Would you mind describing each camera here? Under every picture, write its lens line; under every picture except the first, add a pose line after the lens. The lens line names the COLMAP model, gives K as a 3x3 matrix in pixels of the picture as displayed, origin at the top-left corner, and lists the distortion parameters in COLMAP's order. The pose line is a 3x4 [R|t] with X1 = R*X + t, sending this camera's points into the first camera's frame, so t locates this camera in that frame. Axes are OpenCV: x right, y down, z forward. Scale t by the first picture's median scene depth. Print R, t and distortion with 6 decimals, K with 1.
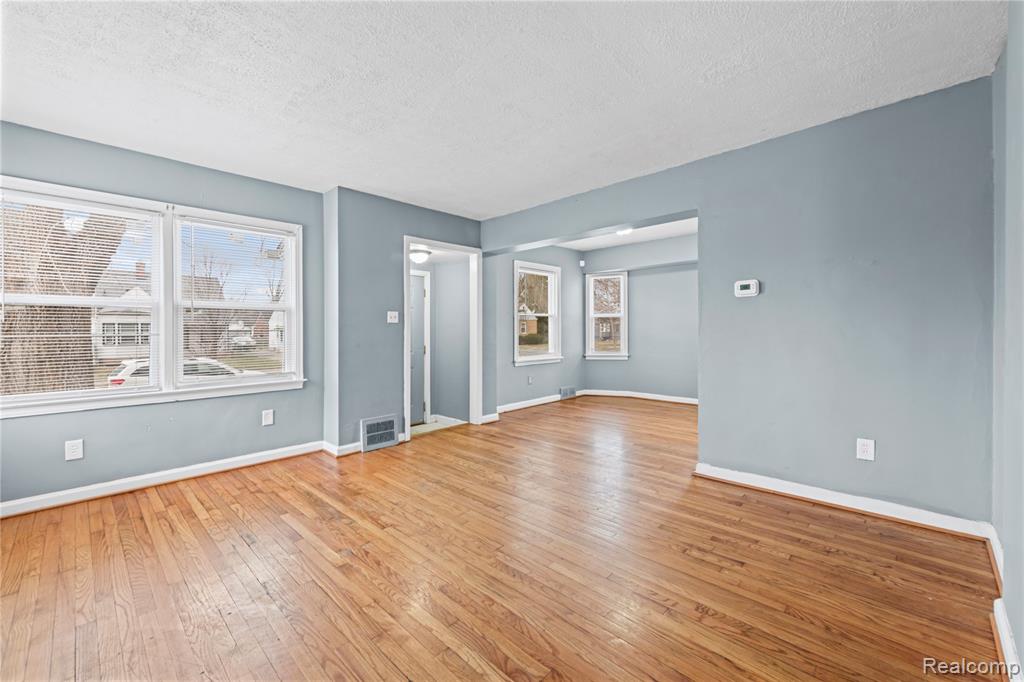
lens RADIAL K [[417.0, 0, 506.2], [0, 417.0, 335.6], [0, 0, 1]] dist [0.012705, -0.001090]
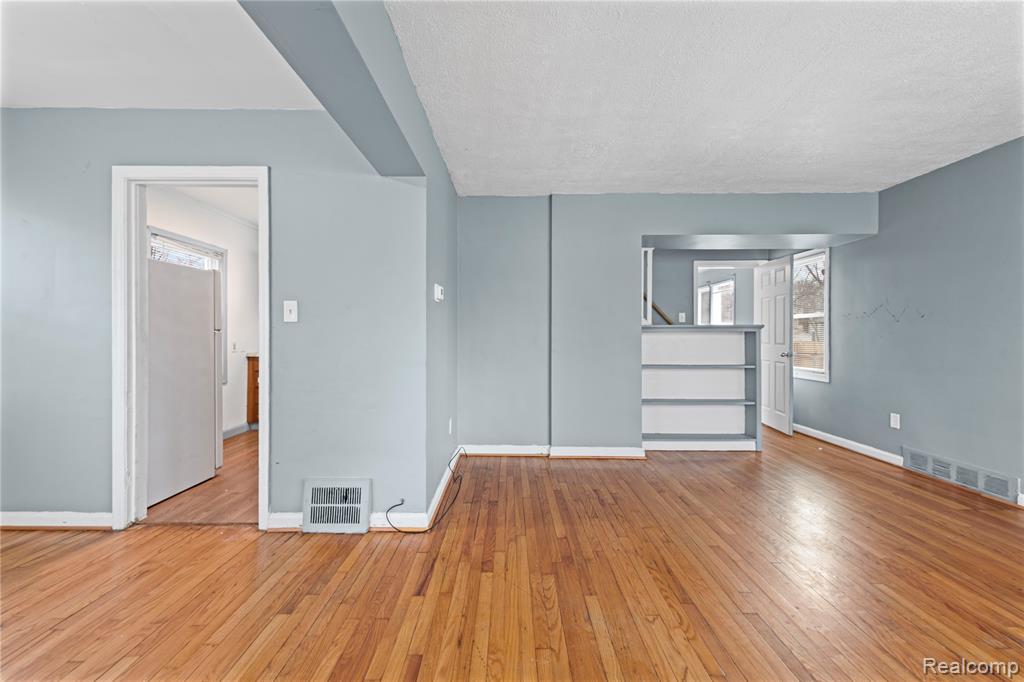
lens RADIAL K [[417.0, 0, 506.4], [0, 417.0, 336.4], [0, 0, 1]] dist [0.012705, -0.001090]
pose [[-0.702386, 0.002705, 0.711791, -0.192622], [0.012149, 0.999893, 0.008188, -0.021075], [-0.711692, 0.014398, -0.702344, 1.499449]]
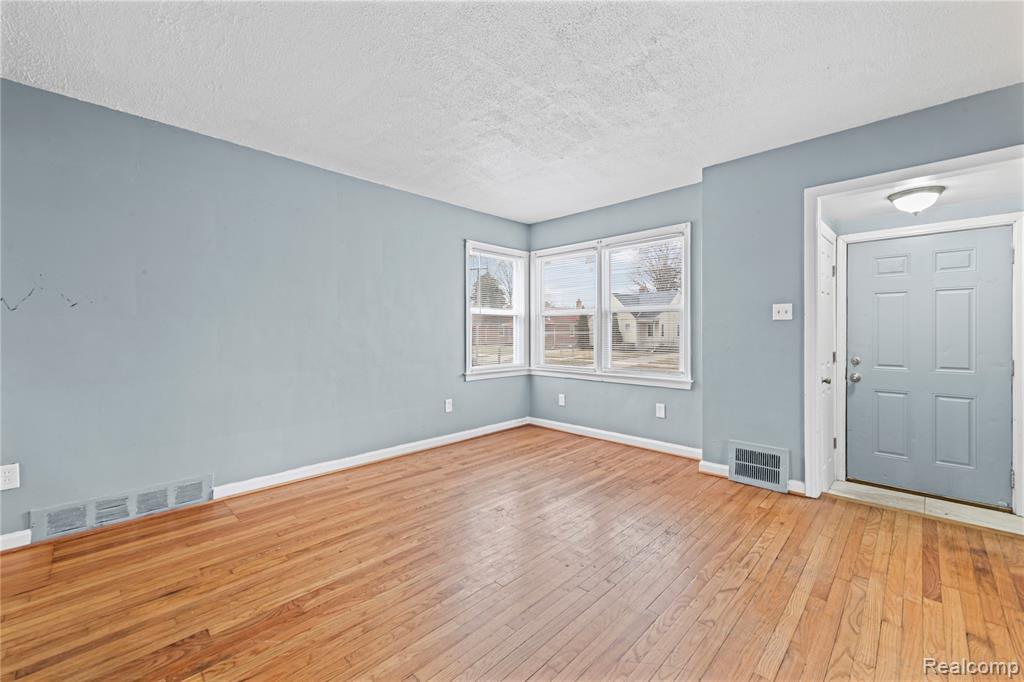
lens RADIAL K [[417.0, 0, 510.4], [0, 417.0, 333.1], [0, 0, 1]] dist [0.012705, -0.001090]
pose [[-0.003872, 0.014158, -0.999892, 0.600771], [-0.007999, 0.999867, 0.014188, -0.020203], [0.999961, 0.008053, -0.003758, 0.725278]]
